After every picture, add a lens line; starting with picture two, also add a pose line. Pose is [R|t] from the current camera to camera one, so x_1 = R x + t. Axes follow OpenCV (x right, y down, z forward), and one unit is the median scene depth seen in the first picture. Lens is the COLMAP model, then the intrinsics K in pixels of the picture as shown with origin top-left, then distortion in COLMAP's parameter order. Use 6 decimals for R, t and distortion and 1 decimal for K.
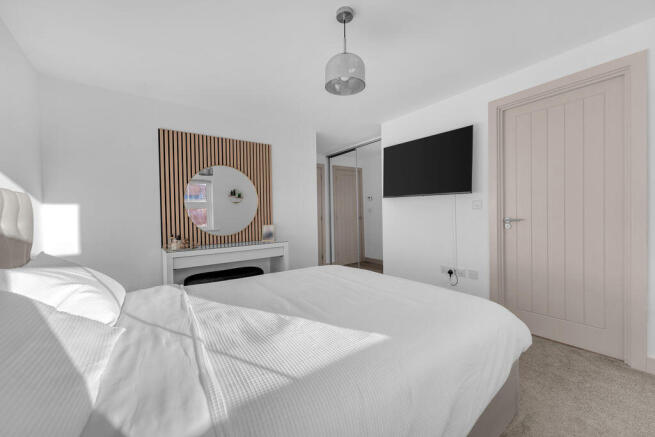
lens RADIAL K [[265.6, 0, 330.2], [0, 265.6, 217.9], [0, 0, 1]] dist [0.003605, 0.000049]
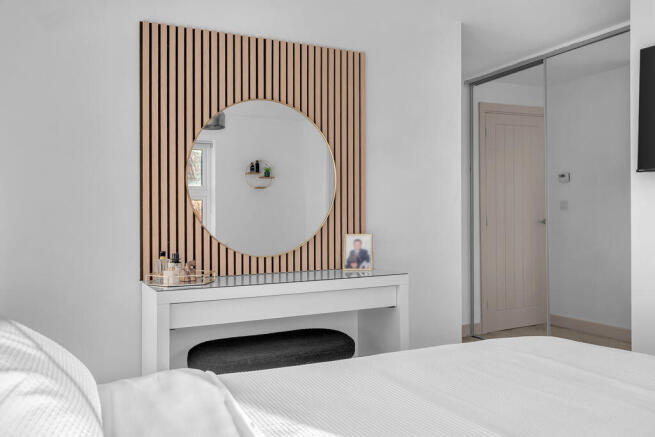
lens RADIAL K [[555.4, 0, 328.8], [0, 555.4, 207.8], [0, 0, 1]] dist [-0.000176, -0.000443]
pose [[0.984968, 0.007921, -0.172554, -0.151965], [-0.013088, 0.999499, -0.028829, 0.012148], [0.172240, 0.030654, 0.984578, 0.115338]]
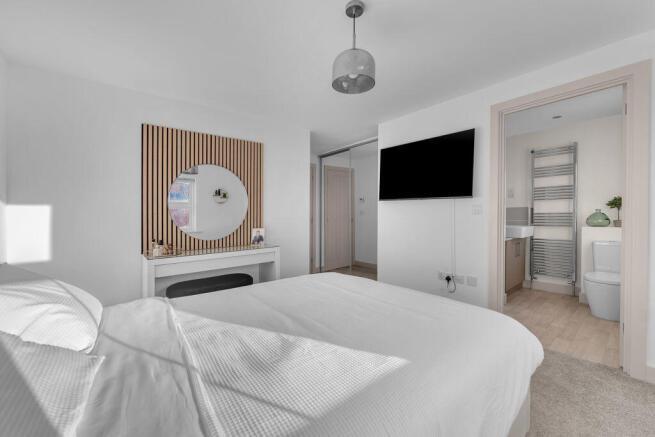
lens RADIAL K [[273.0, 0, 329.2], [0, 273.0, 212.7], [0, 0, 1]] dist [-0.001495, -0.000136]
pose [[0.998786, 0.009600, 0.048316, -0.038115], [-0.008593, 0.999742, -0.021008, -0.013481], [-0.048505, 0.020567, 0.998611, 0.031791]]
